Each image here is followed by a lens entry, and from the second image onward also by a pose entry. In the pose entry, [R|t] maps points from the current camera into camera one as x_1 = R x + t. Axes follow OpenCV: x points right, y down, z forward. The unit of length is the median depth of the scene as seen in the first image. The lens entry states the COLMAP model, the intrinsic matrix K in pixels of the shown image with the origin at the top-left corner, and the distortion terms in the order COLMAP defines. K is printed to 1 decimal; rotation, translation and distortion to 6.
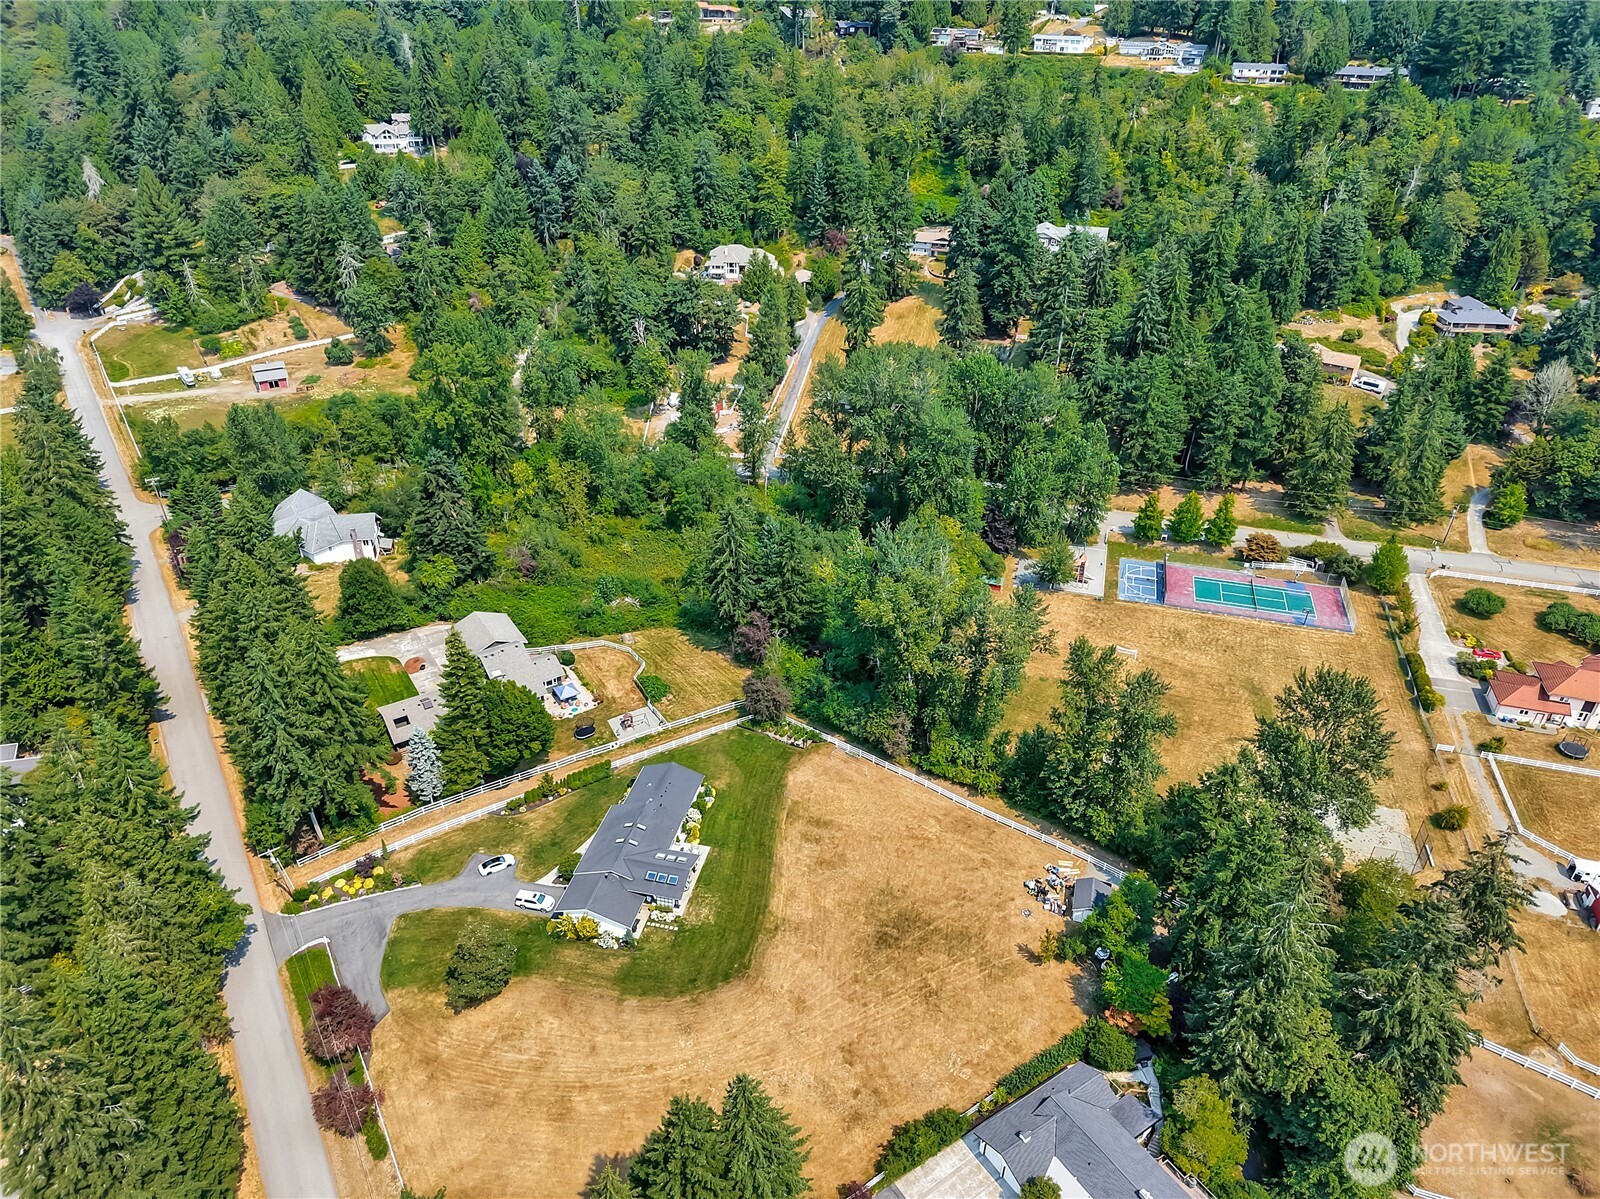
lens RADIAL K [[1067.3, 0, 800.0], [0, 1067.3, 599.5], [0, 0, 1]] dist [0.005376, -0.004938]
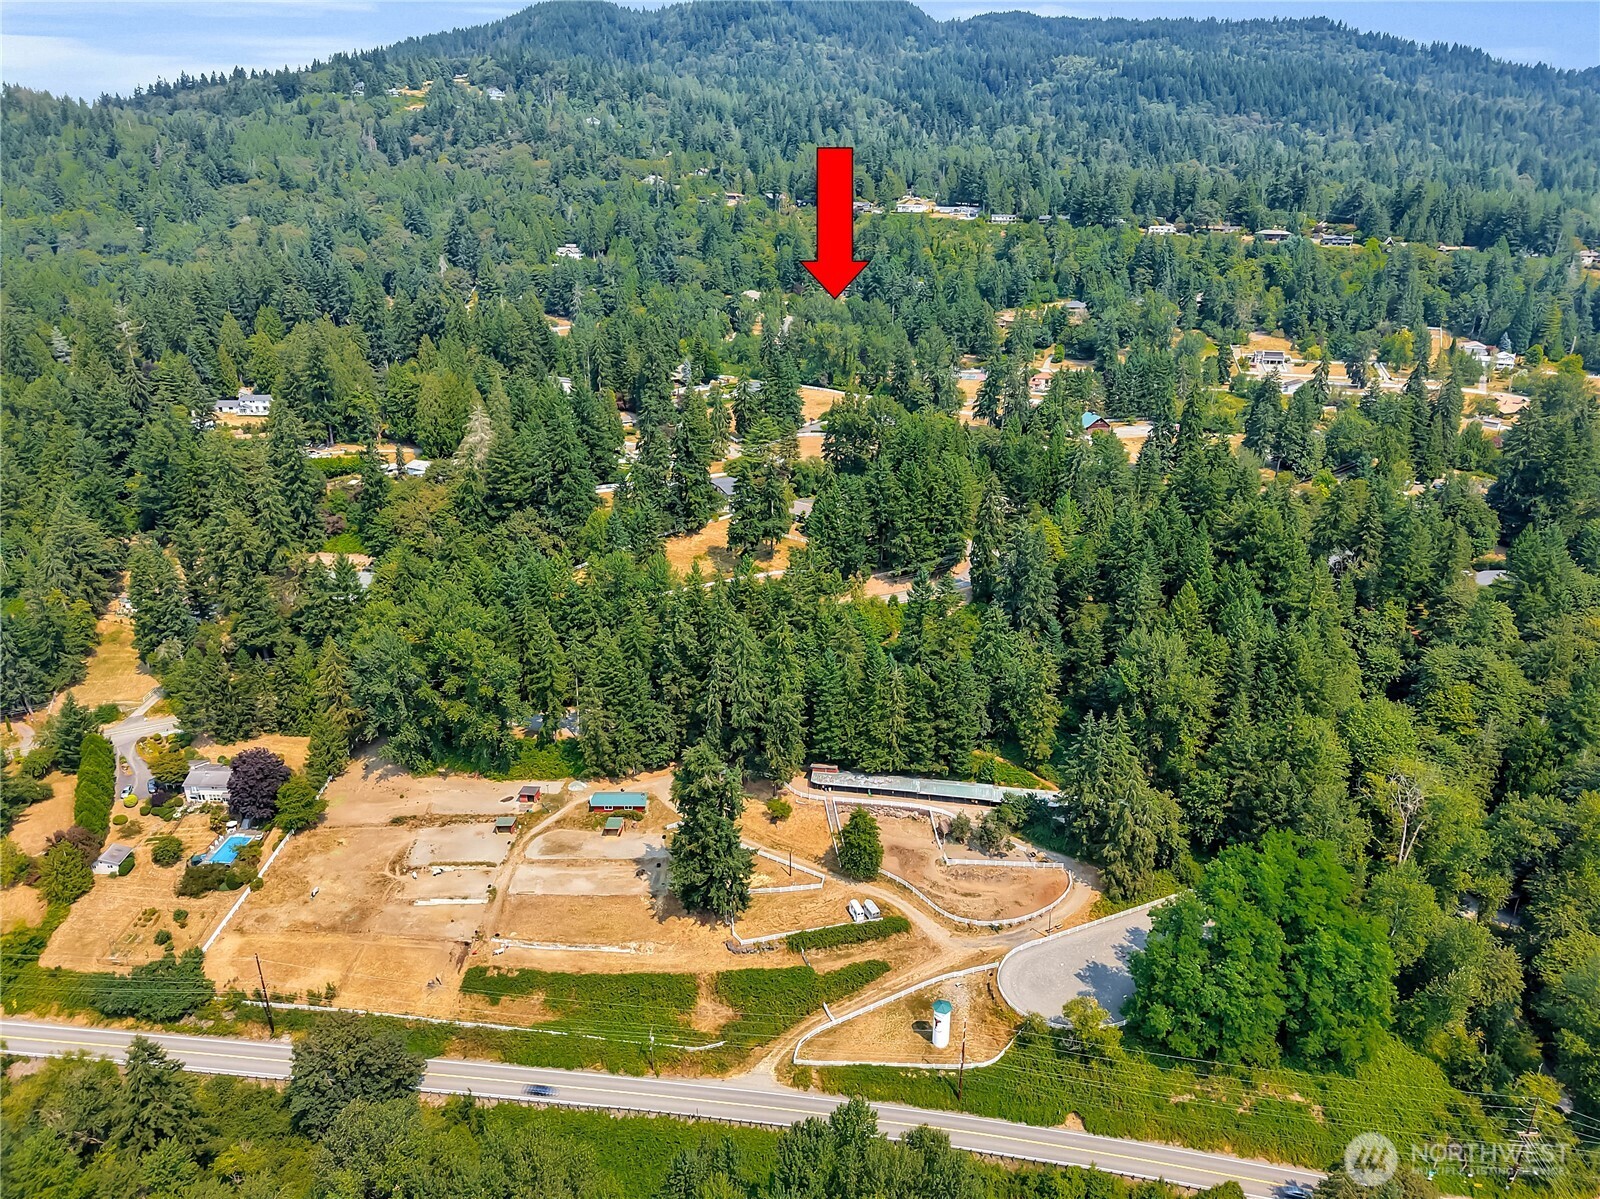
lens RADIAL K [[1067.3, 0, 800.0], [0, 1067.3, 599.5], [0, 0, 1]] dist [0.005376, -0.004938]
pose [[0.999250, -0.017458, 0.034564, -0.070362], [0.023111, 0.985072, -0.170584, 0.911065], [-0.031070, 0.171255, 0.984737, -1.412791]]
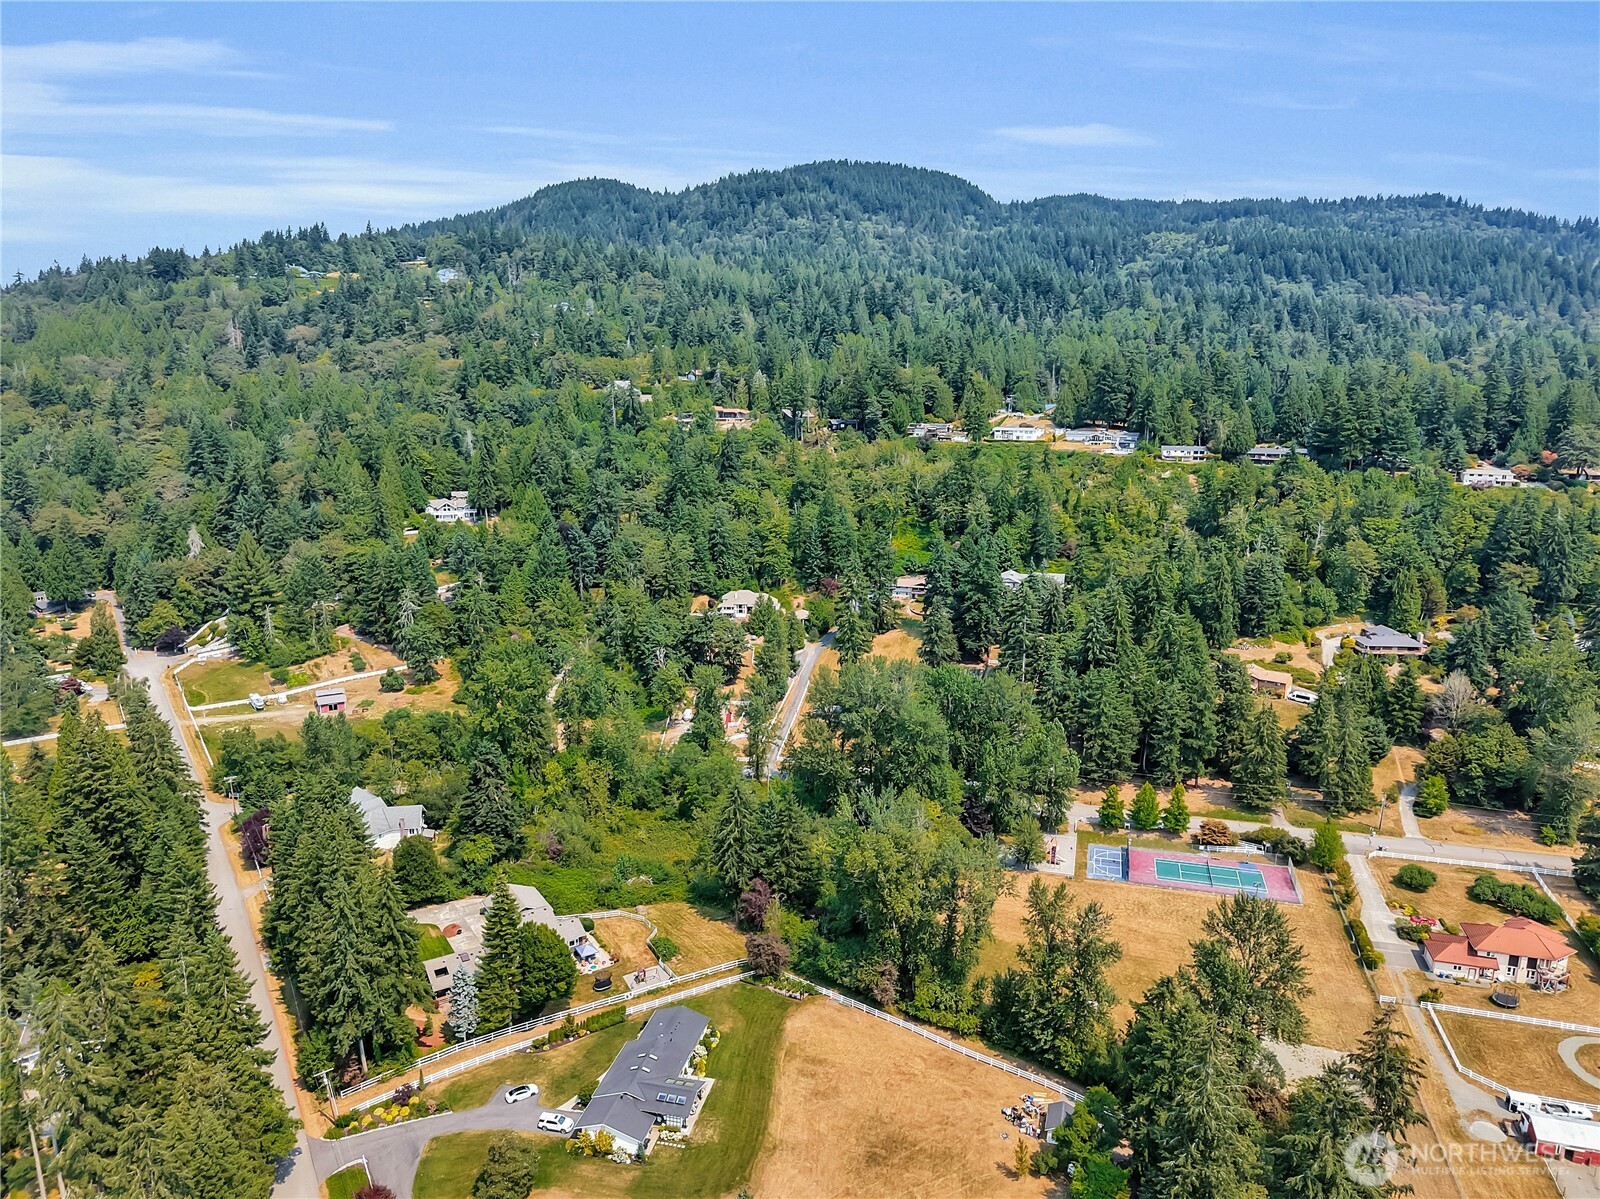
lens RADIAL K [[1067.3, 0, 800.0], [0, 1067.3, 599.5], [0, 0, 1]] dist [0.005376, -0.004938]
pose [[0.999961, -0.007871, -0.004060, 0.007271], [0.006121, 0.945551, -0.325417, 0.076816], [0.006401, 0.325379, 0.945562, -0.126075]]
